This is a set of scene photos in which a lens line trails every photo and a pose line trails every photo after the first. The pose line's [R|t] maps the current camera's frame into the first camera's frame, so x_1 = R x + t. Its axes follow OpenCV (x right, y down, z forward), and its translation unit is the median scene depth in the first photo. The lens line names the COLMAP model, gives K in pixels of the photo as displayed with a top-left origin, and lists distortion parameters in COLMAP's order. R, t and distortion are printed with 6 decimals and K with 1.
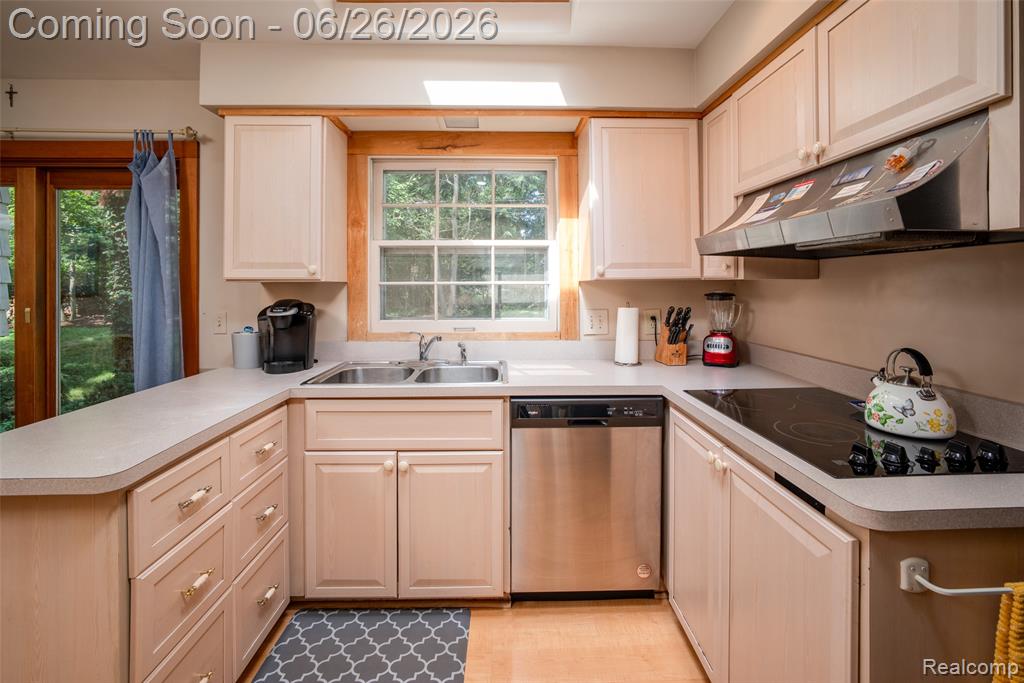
lens RADIAL K [[463.4, 0, 502.5], [0, 463.4, 282.7], [0, 0, 1]] dist [-0.004640, 0.001532]
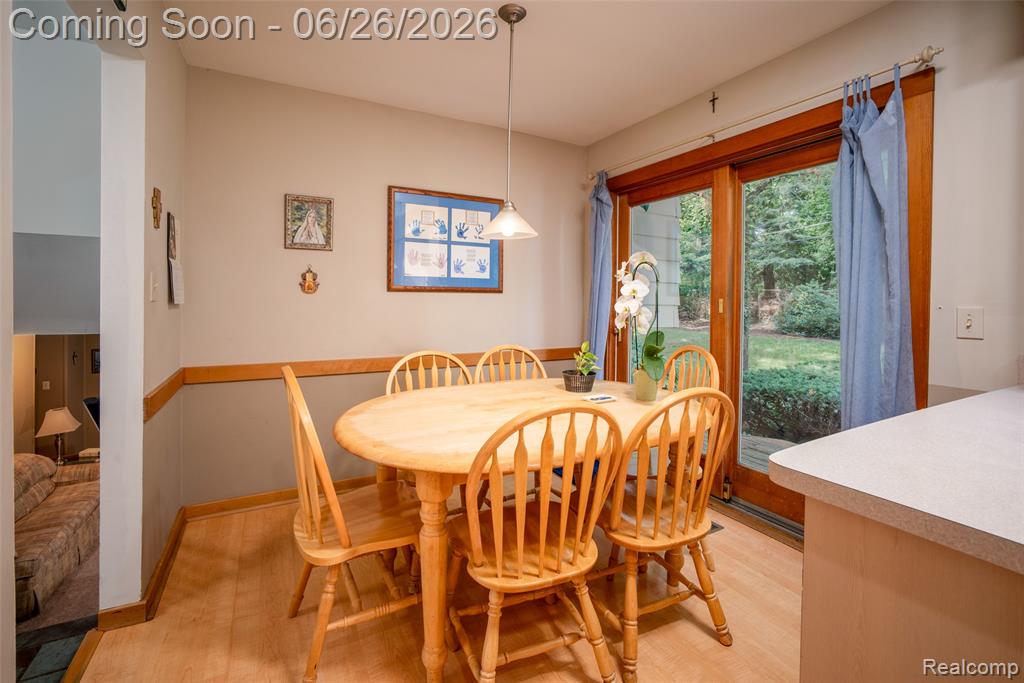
lens RADIAL K [[450.6, 0, 517.3], [0, 450.6, 303.1], [0, 0, 1]] dist [-0.007100, -0.000025]
pose [[0.463608, 0.022153, -0.885764, -0.337310], [-0.010017, 0.999755, 0.019761, 0.051640], [0.885984, -0.000289, 0.463716, 0.102182]]
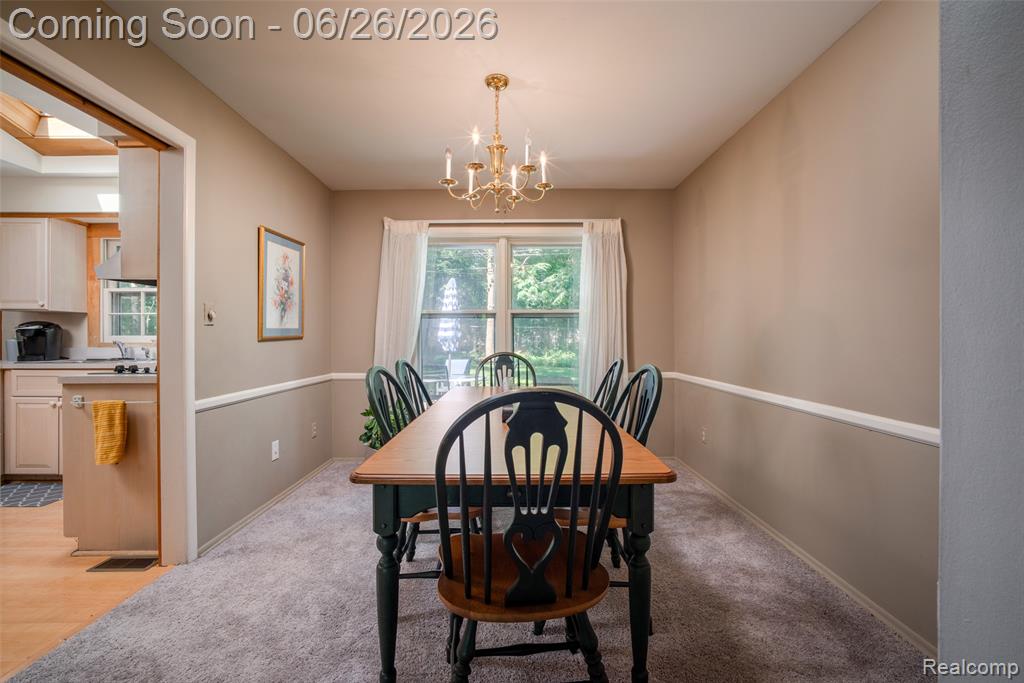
lens RADIAL K [[432.7, 0, 511.0], [0, 432.7, 343.0], [0, 0, 1]] dist [-0.000329, 0.000396]
pose [[0.999647, 0.008388, -0.025197, 1.289254], [-0.008036, 0.999869, 0.014042, 0.077427], [0.025311, -0.013834, 0.999584, -0.561311]]
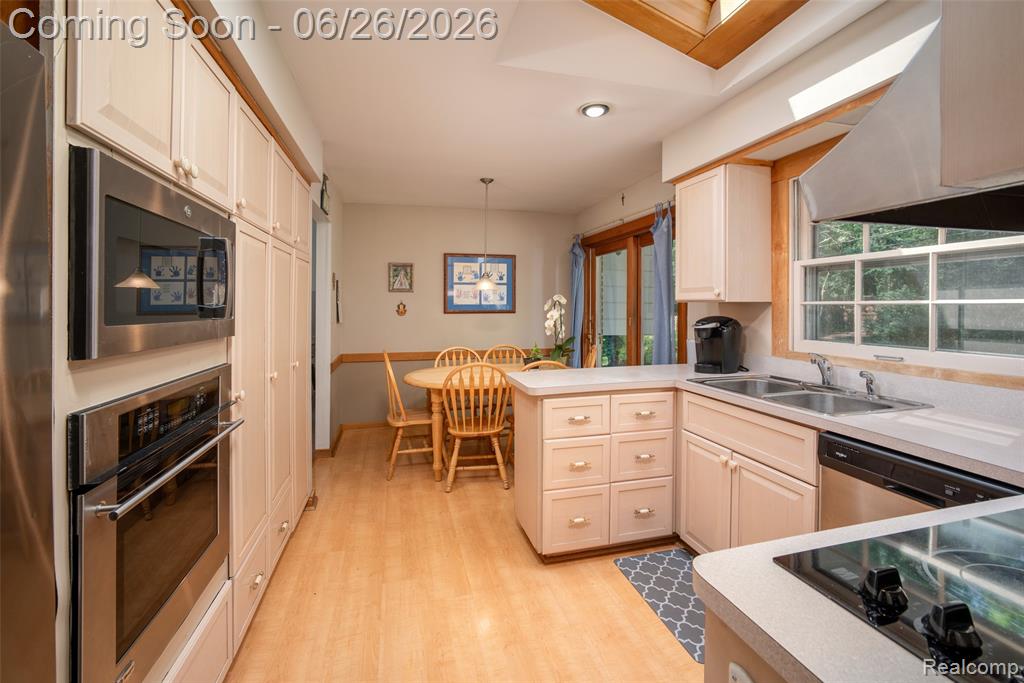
lens RADIAL K [[444.7, 0, 521.2], [0, 444.7, 304.5], [0, 0, 1]] dist [-0.014252, 0.001646]
pose [[0.254933, 0.001752, -0.966957, 0.529896], [0.002878, 0.999993, 0.002570, 0.000721], [0.966954, -0.003438, 0.254926, 0.173383]]
